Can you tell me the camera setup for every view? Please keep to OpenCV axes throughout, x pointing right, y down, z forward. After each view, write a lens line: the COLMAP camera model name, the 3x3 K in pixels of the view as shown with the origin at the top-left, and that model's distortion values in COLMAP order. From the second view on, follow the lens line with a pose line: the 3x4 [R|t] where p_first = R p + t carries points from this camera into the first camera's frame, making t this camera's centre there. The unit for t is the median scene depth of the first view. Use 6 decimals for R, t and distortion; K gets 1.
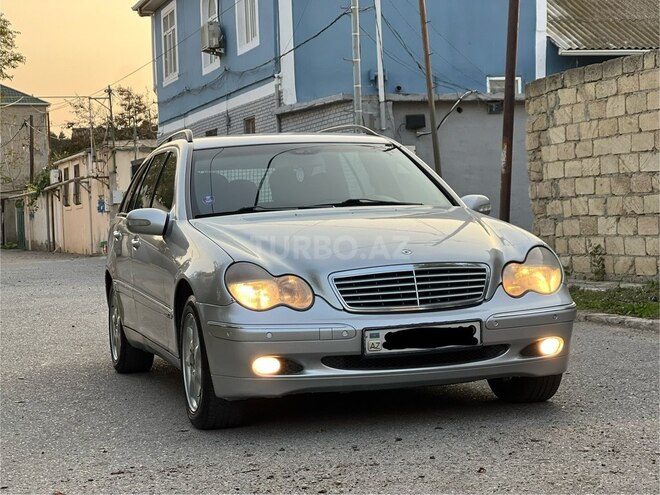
lens RADIAL K [[1485.9, 0, 333.0], [0, 1485.9, 223.3], [0, 0, 1]] dist [0.206522, 0.000000]
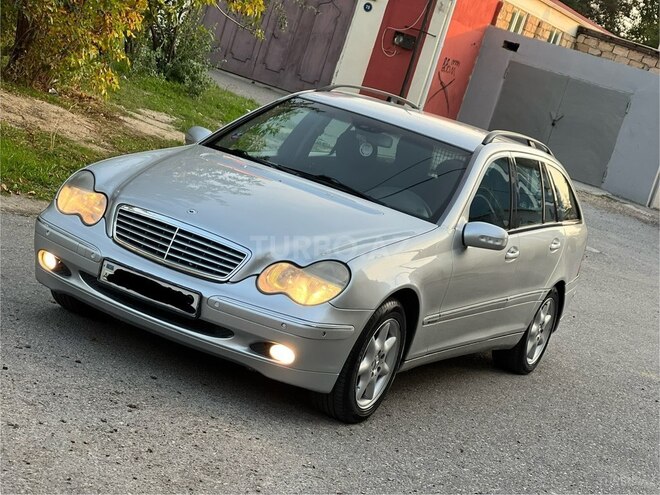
lens RADIAL K [[1485.9, 0, 336.4], [0, 1485.9, 241.0], [0, 0, 1]] dist [0.206522, 0.000000]
pose [[0.709643, 0.338751, -0.617782, 0.657683], [-0.320885, 0.936008, 0.144647, -0.123348], [0.627248, 0.095589, 0.772931, 0.219168]]
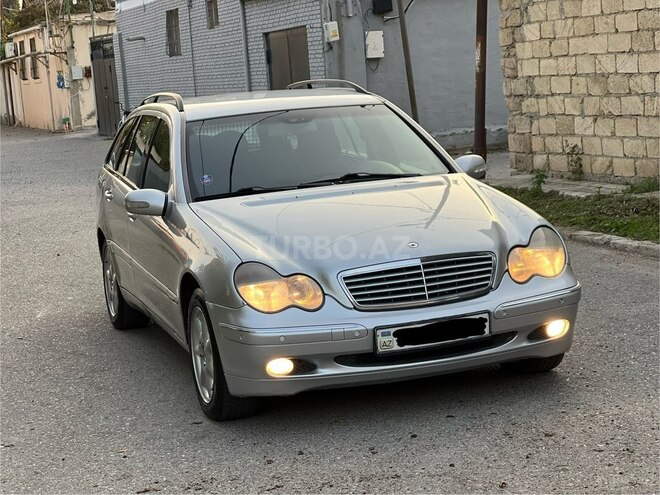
lens RADIAL K [[1485.9, 0, 324.2], [0, 1485.9, 230.5], [0, 0, 1]] dist [0.206522, 0.000000]
pose [[0.999052, -0.039212, 0.018910, -0.024866], [0.036995, 0.993680, 0.105980, -0.084366], [-0.022946, -0.105180, 0.994188, 0.002582]]
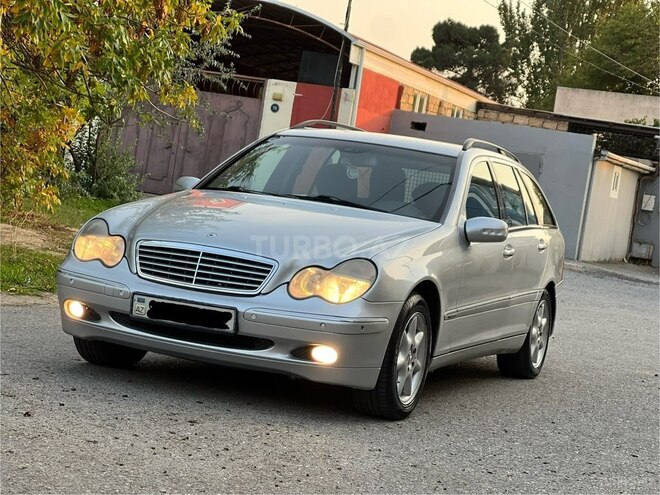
lens RADIAL K [[1485.9, 0, 324.8], [0, 1485.9, 251.8], [0, 0, 1]] dist [0.206522, 0.000000]
pose [[0.780142, 0.176726, -0.600122, 0.641027], [-0.174957, 0.982627, 0.061927, -0.041793], [0.600640, 0.056684, 0.797508, 0.169352]]
